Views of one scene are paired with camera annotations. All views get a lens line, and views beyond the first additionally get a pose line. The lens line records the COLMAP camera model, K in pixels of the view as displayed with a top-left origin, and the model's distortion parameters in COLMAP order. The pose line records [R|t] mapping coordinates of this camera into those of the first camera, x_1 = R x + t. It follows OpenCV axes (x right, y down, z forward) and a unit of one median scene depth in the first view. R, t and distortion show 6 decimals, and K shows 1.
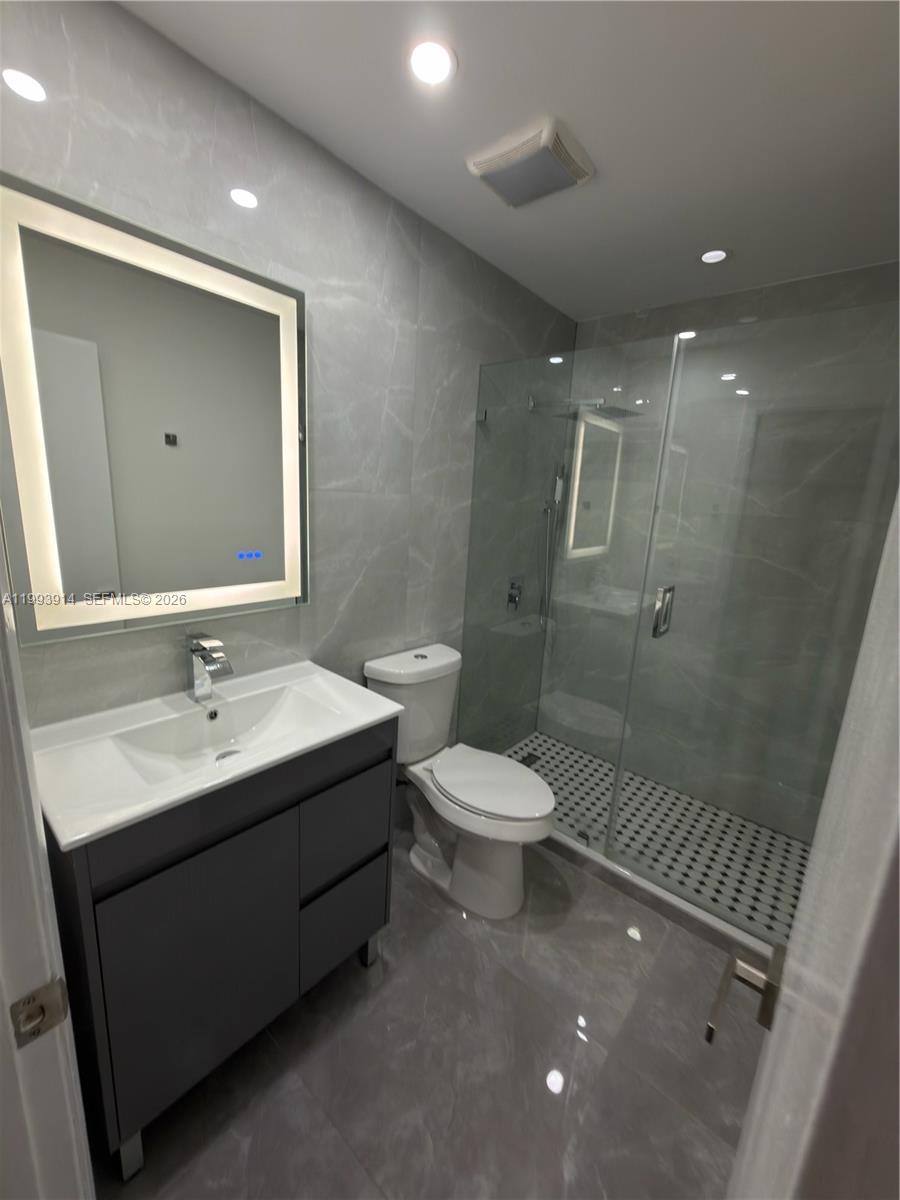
lens RADIAL K [[484.9, 0, 442.5], [0, 484.9, 599.6], [0, 0, 1]] dist [-0.000601, -0.000213]
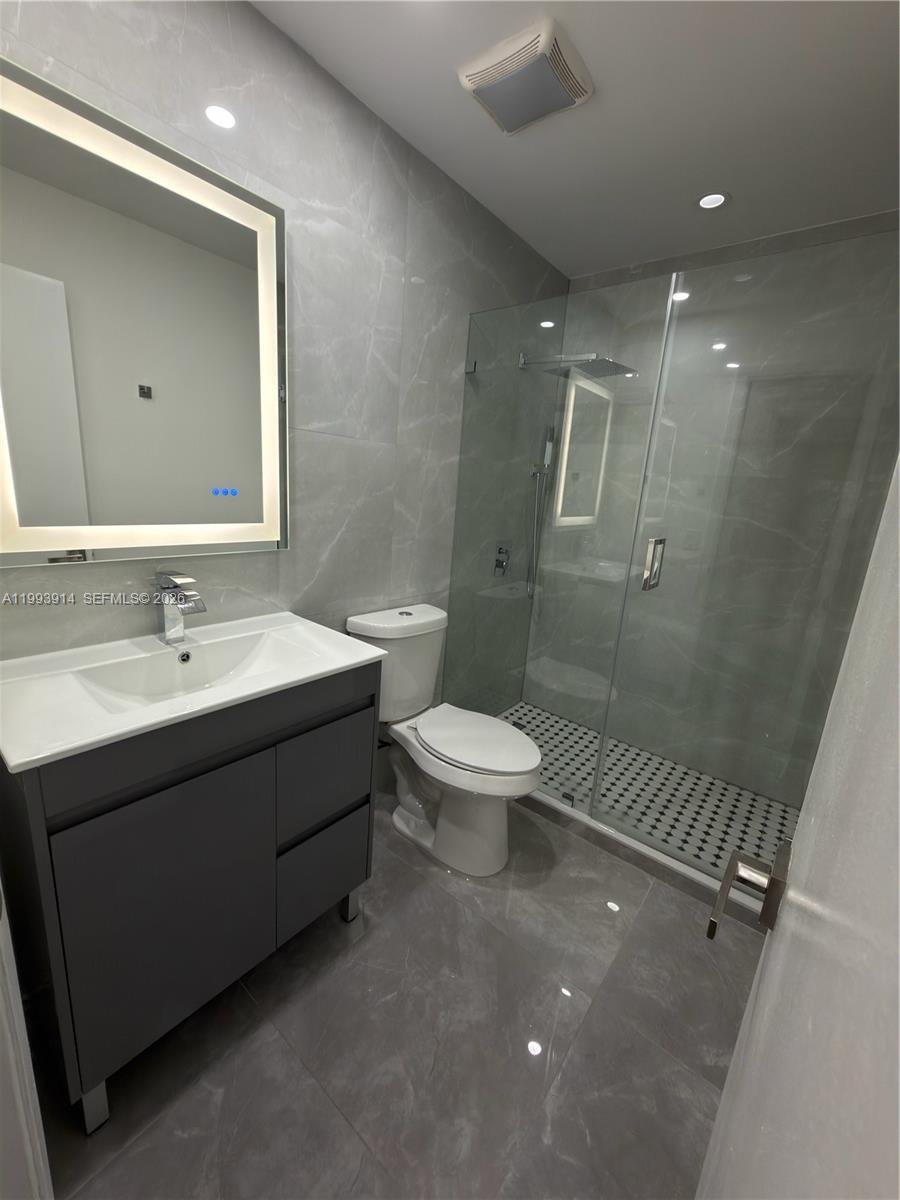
lens RADIAL K [[484.9, 0, 444.5], [0, 484.9, 600.7], [0, 0, 1]] dist [-0.000601, -0.000213]
pose [[0.999375, 0.010106, 0.033874, -0.000036], [-0.010882, 0.999680, 0.022815, 0.073129], [-0.033633, -0.023169, 0.999166, 0.029093]]
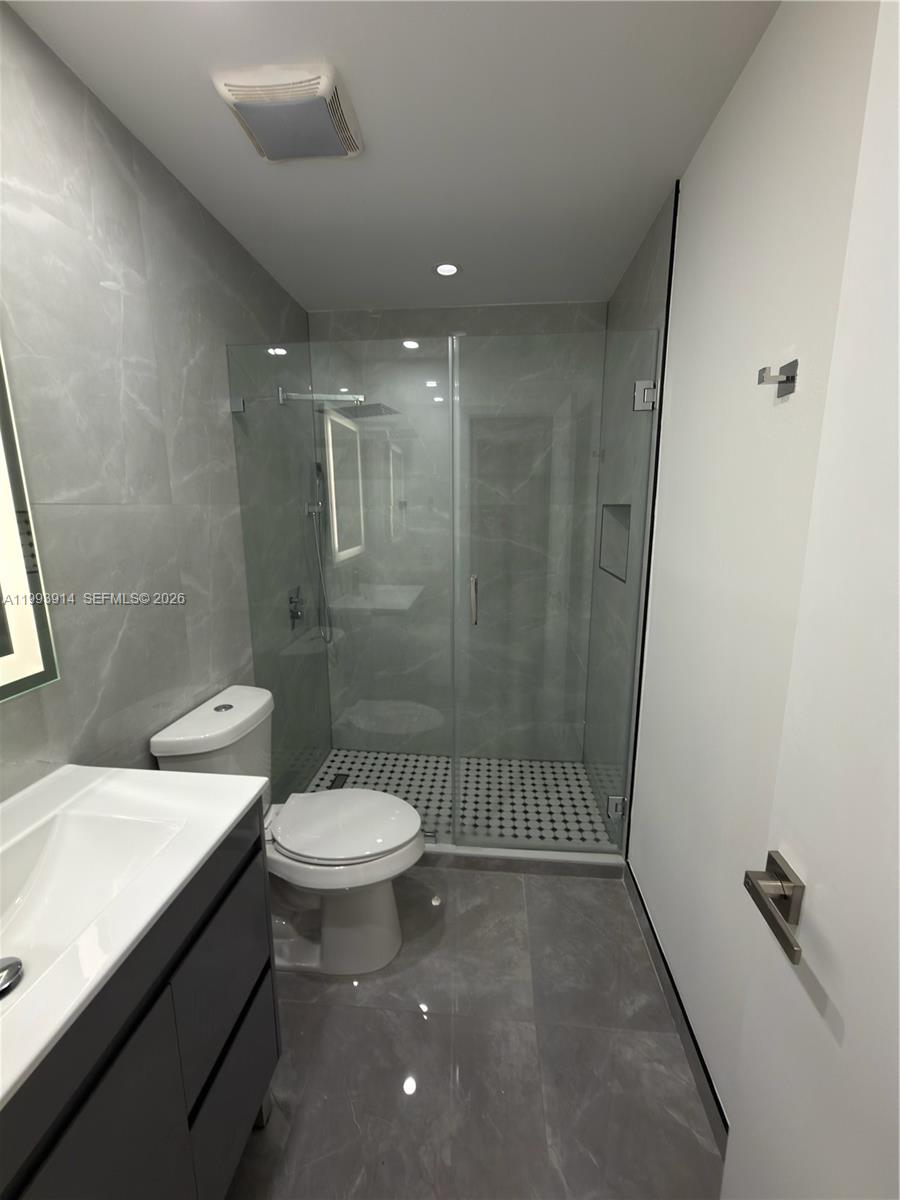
lens RADIAL K [[484.9, 0, 447.0], [0, 484.9, 599.6], [0, 0, 1]] dist [-0.000601, -0.000213]
pose [[0.808165, -0.169356, 0.564081, -0.177675], [0.171138, 0.983966, 0.050228, -0.035601], [-0.563543, 0.055943, 0.824190, 0.143968]]
